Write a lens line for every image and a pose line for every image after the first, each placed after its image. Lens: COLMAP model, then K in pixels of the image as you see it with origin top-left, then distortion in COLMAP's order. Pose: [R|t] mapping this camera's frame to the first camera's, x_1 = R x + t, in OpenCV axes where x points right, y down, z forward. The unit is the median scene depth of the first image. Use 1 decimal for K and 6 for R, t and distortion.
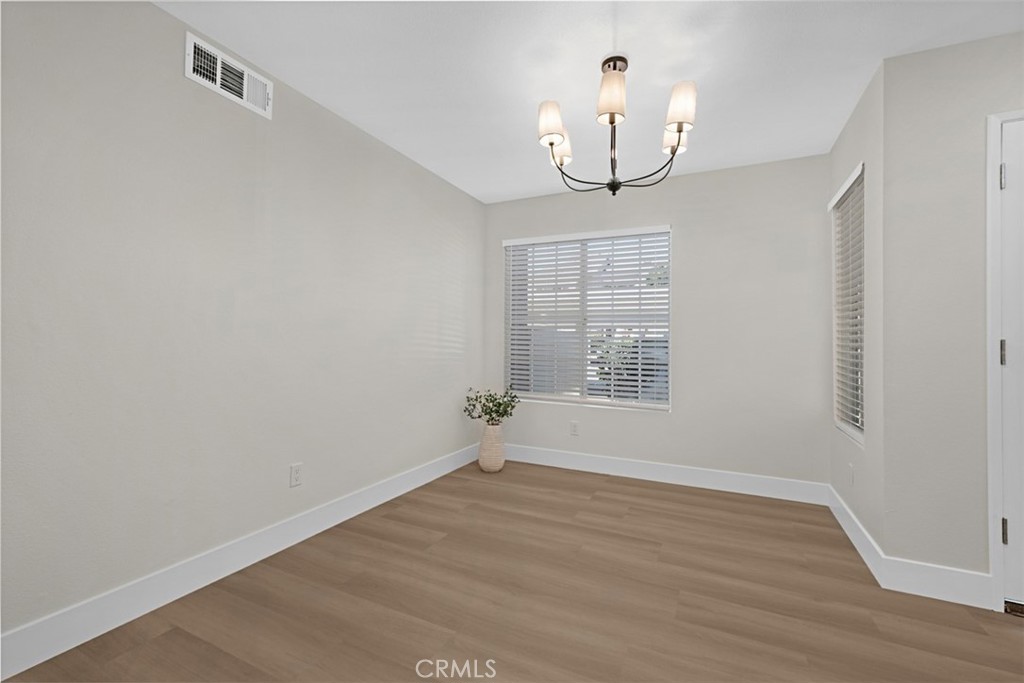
lens RADIAL K [[438.6, 0, 511.3], [0, 438.6, 333.4], [0, 0, 1]] dist [0.001775, -0.002458]
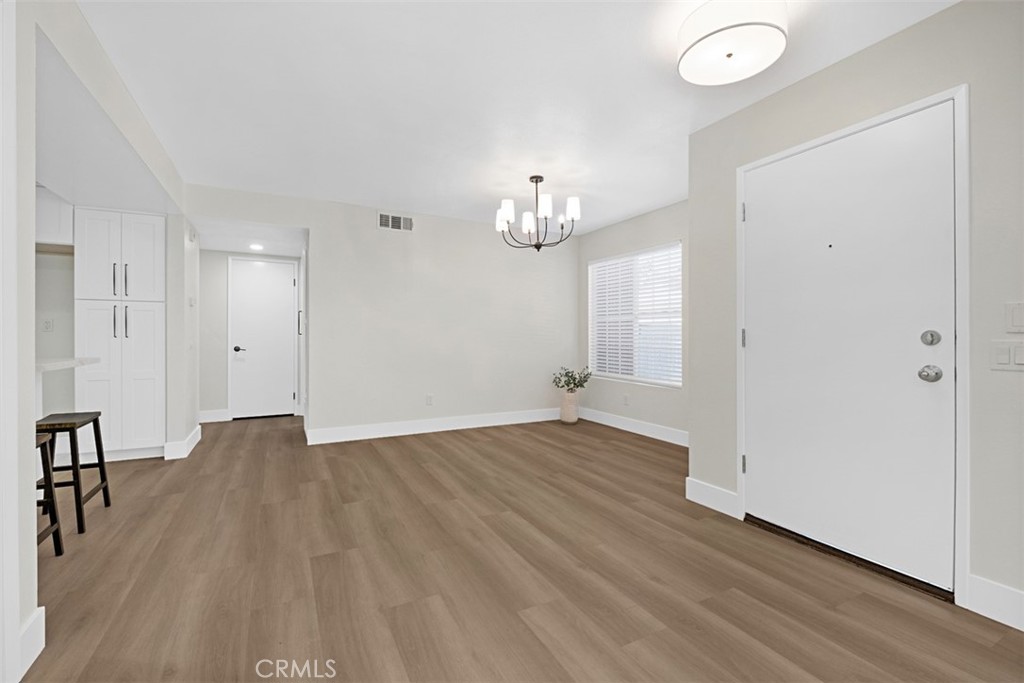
lens RADIAL K [[438.6, 0, 510.6], [0, 438.6, 337.0], [0, 0, 1]] dist [0.001775, -0.002458]
pose [[0.806679, -0.009932, -0.590907, 1.069078], [0.020340, 0.999733, 0.010964, 0.008667], [0.590640, -0.020863, 0.806665, -0.454874]]
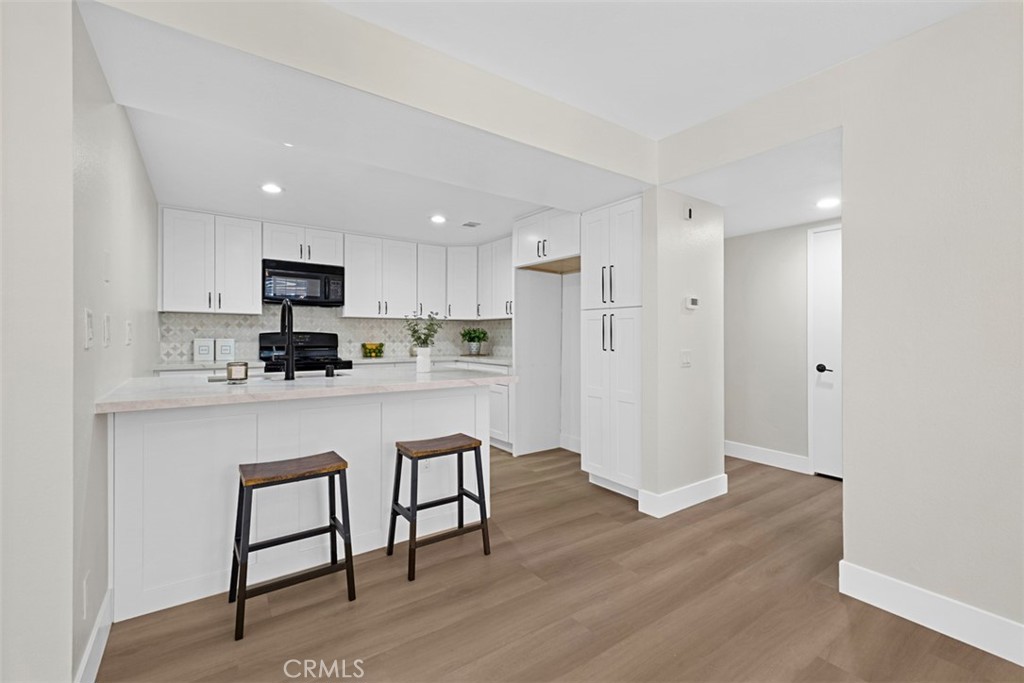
lens RADIAL K [[438.6, 0, 507.3], [0, 438.6, 334.0], [0, 0, 1]] dist [0.001775, -0.002458]
pose [[-0.483738, -0.013426, -0.875110, 0.368037], [0.005784, 0.999811, -0.018537, -0.029219], [0.875194, -0.014029, -0.483569, 0.369857]]
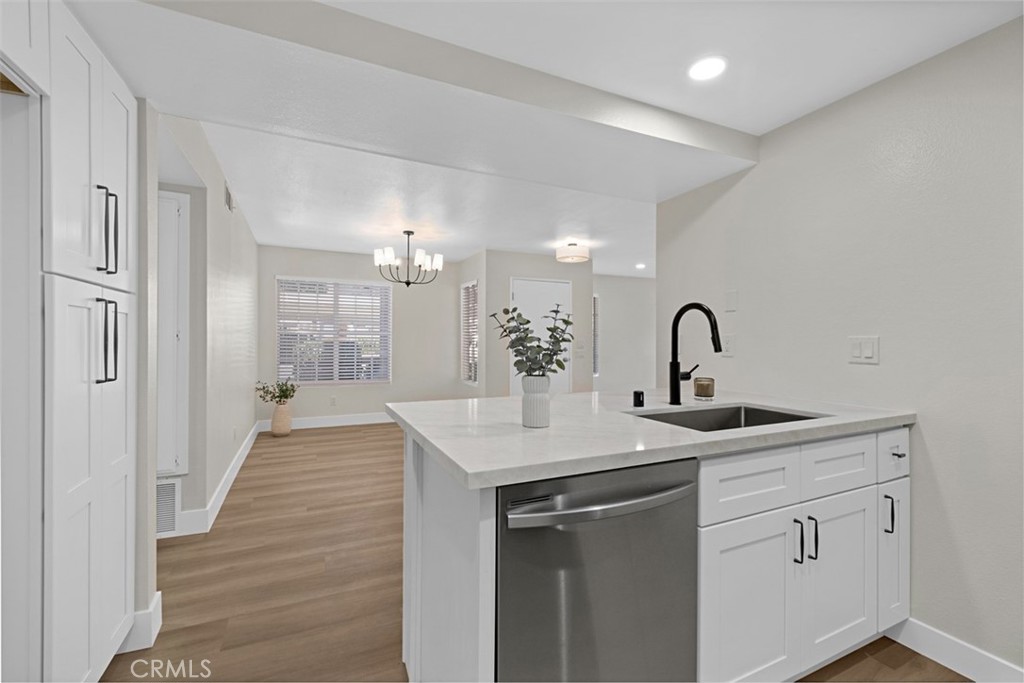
lens RADIAL K [[438.6, 0, 510.7], [0, 438.6, 340.0], [0, 0, 1]] dist [0.001775, -0.002458]
pose [[0.632657, -0.007037, 0.774400, -1.129659], [-0.012207, 0.999744, 0.019057, -0.071998], [-0.774336, -0.021509, 0.632409, -0.844466]]
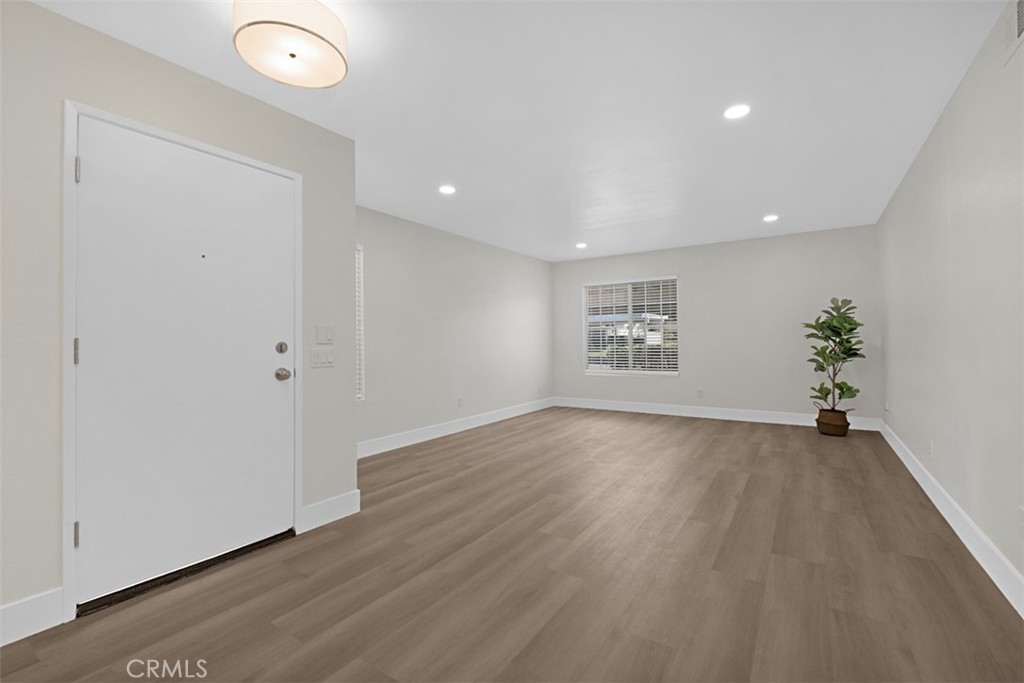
lens RADIAL K [[438.6, 0, 508.1], [0, 438.6, 339.1], [0, 0, 1]] dist [0.001775, -0.002458]
pose [[0.163282, -0.006425, 0.986559, 0.256804], [-0.003509, 0.999969, 0.007093, 0.005112], [-0.986573, -0.004620, 0.163254, -0.081133]]
